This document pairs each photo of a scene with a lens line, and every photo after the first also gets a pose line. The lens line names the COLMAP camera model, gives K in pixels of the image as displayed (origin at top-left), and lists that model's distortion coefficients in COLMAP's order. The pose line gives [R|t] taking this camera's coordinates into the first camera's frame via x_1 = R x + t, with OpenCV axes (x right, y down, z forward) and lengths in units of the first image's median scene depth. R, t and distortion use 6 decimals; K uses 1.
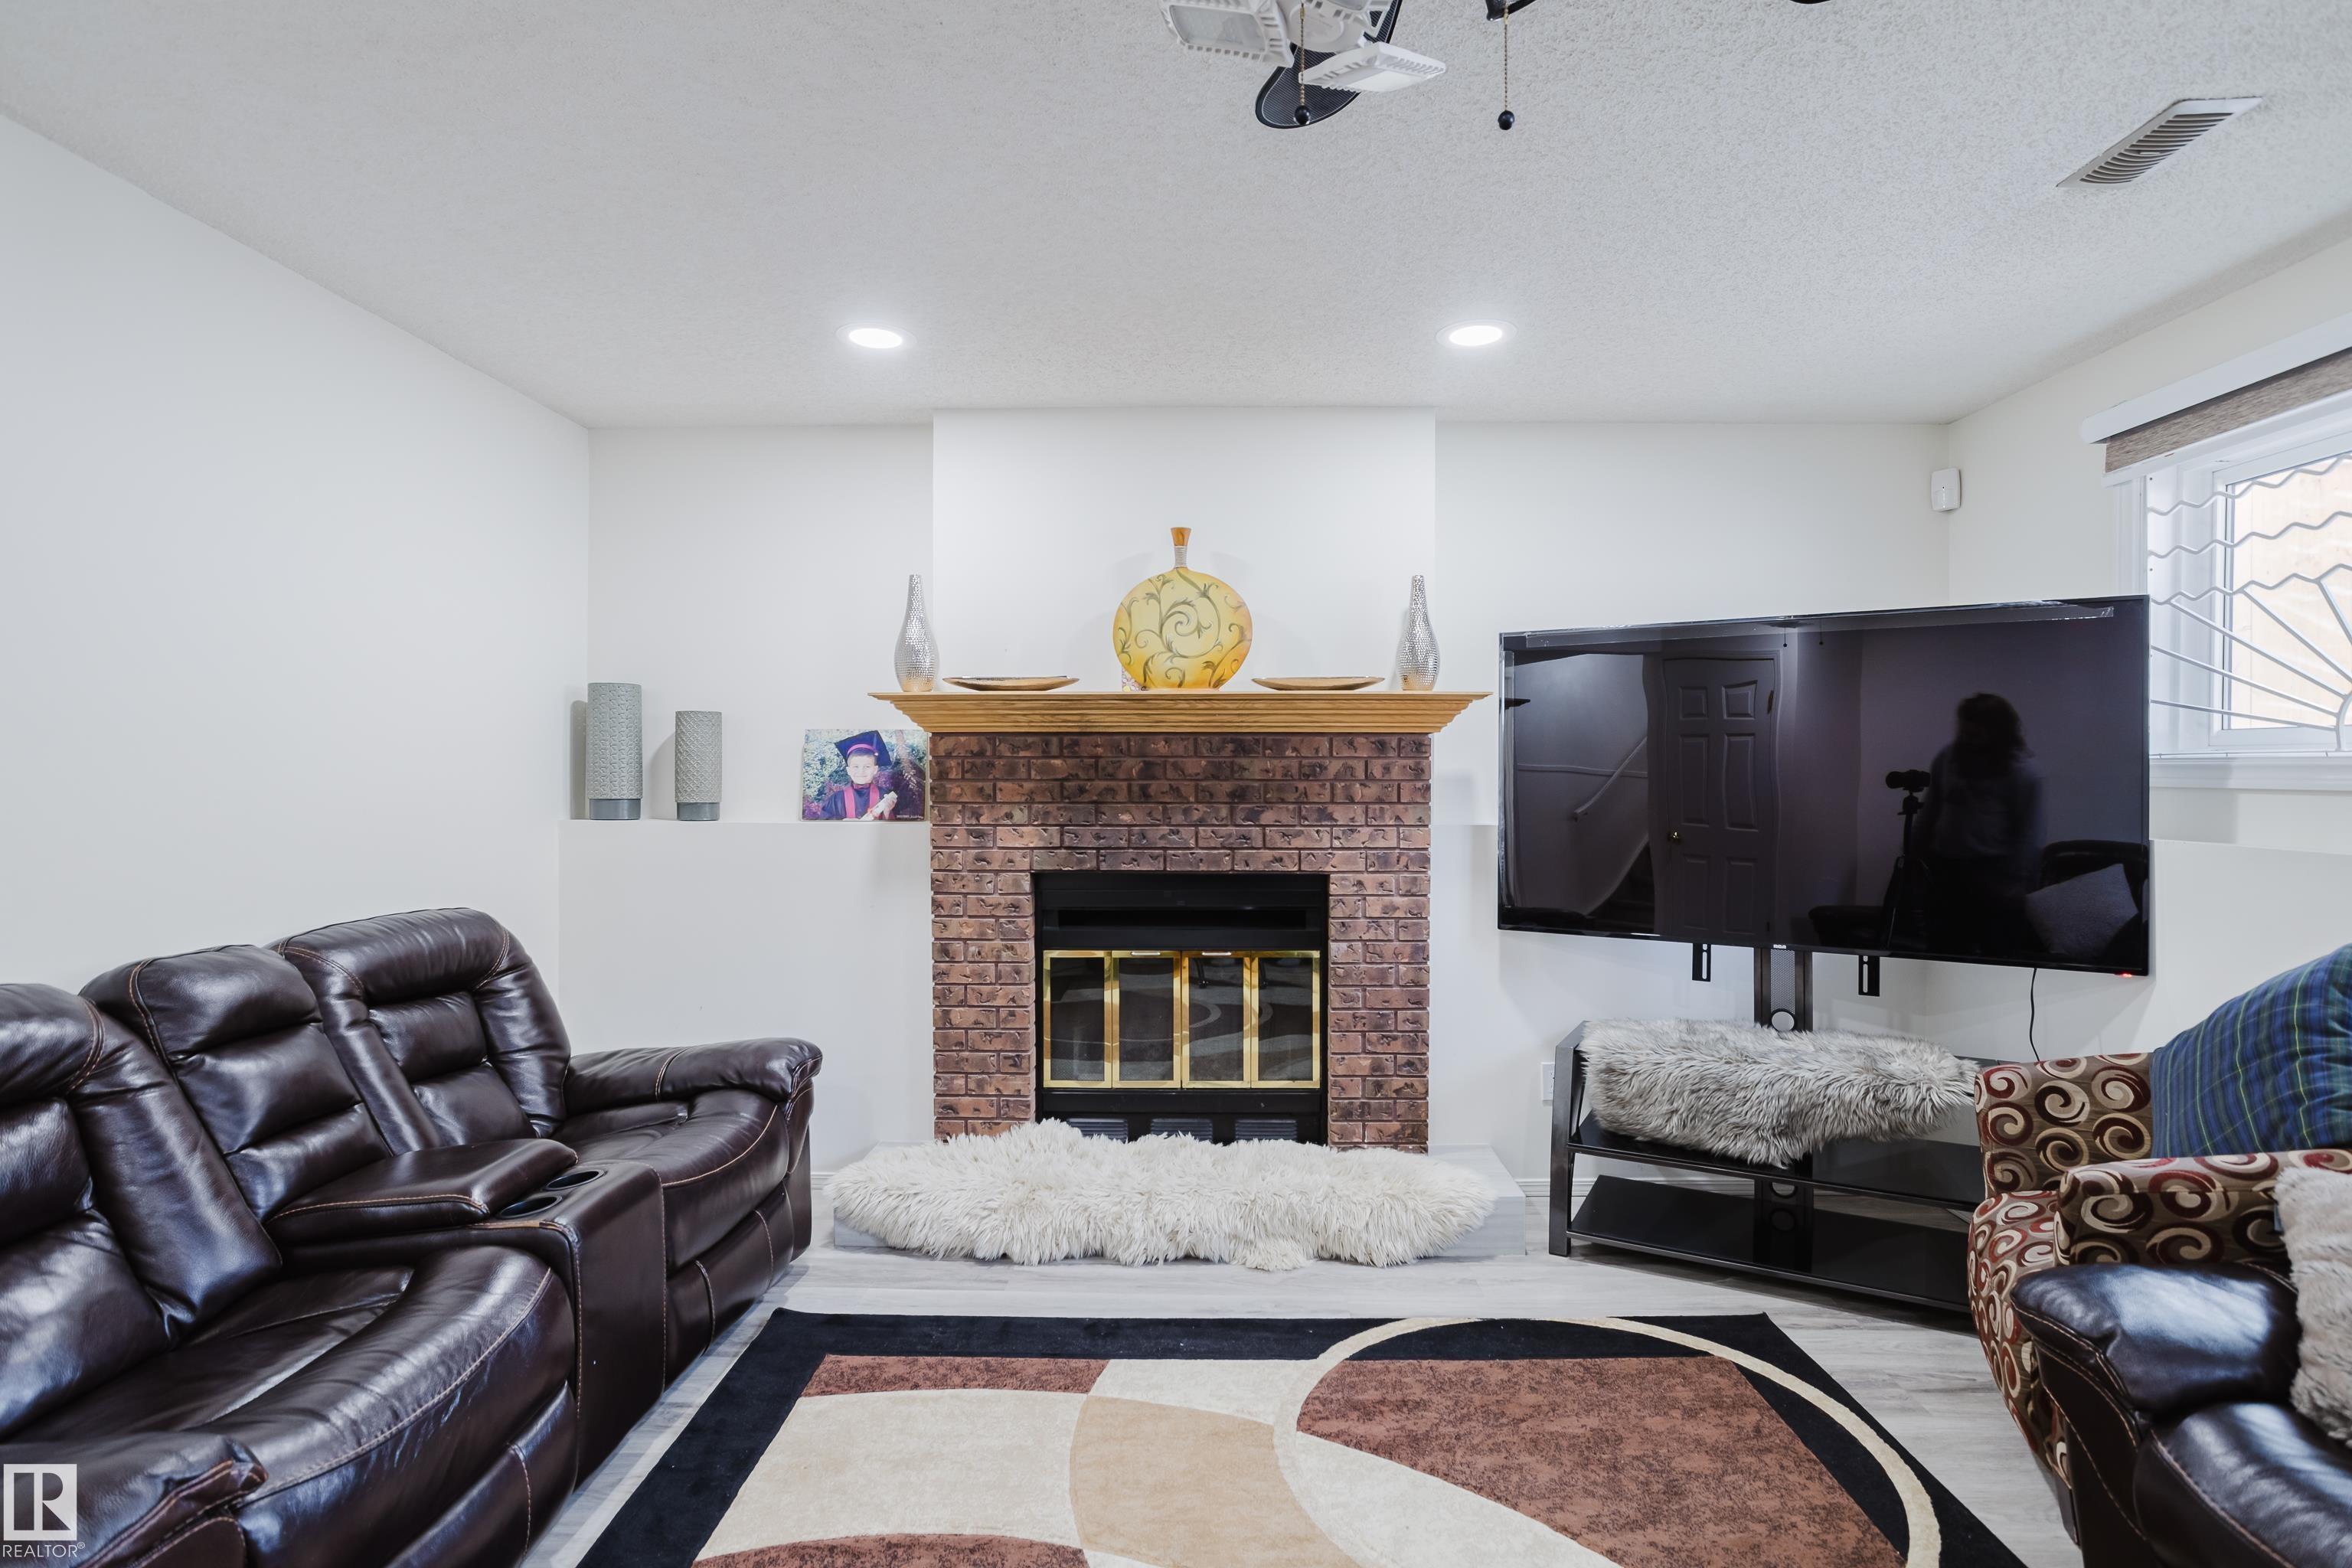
lens RADIAL K [[1158.4, 0, 1176.0], [0, 1158.4, 784.0], [0, 0, 1]] dist [-0.063446, 0.043175]
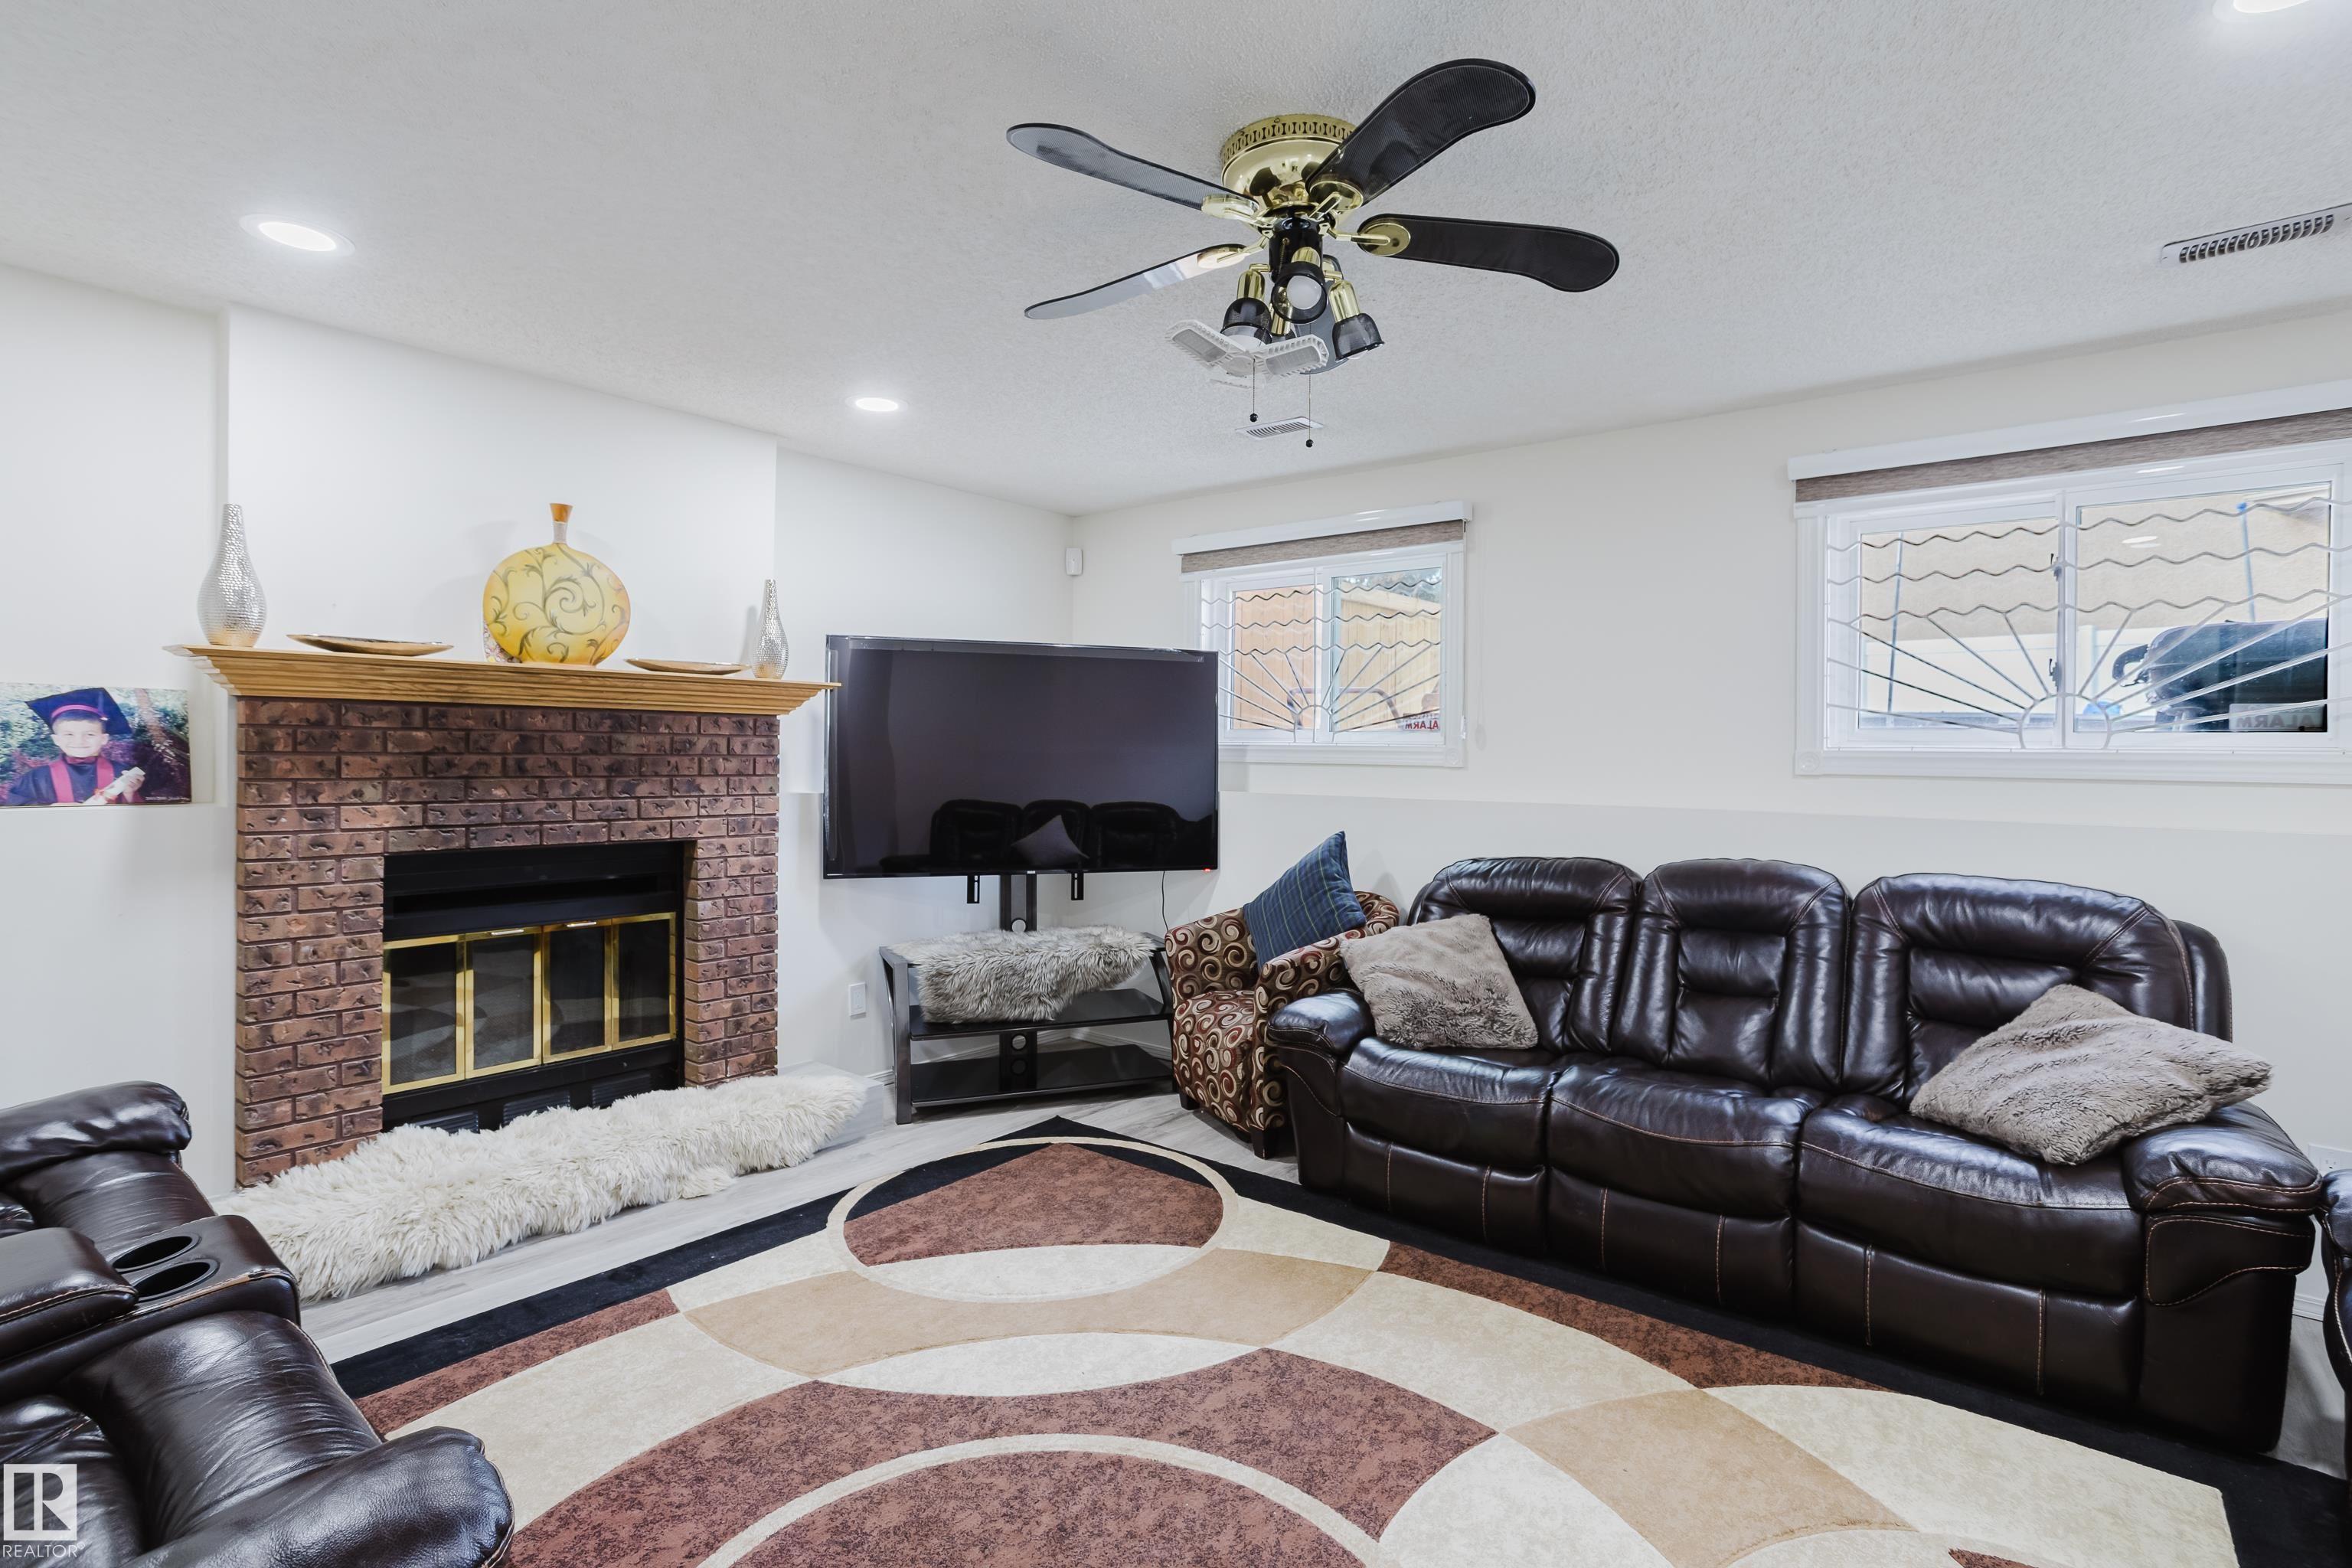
lens RADIAL K [[1168.8, 0, 1176.4], [0, 1168.8, 759.6], [0, 0, 1]] dist [-0.000454, 0.000389]
pose [[0.615650, 0.001273, 0.788019, -0.466566], [-0.002884, 0.999996, 0.000638, -0.001099], [-0.788014, -0.002665, 0.615651, -0.049825]]
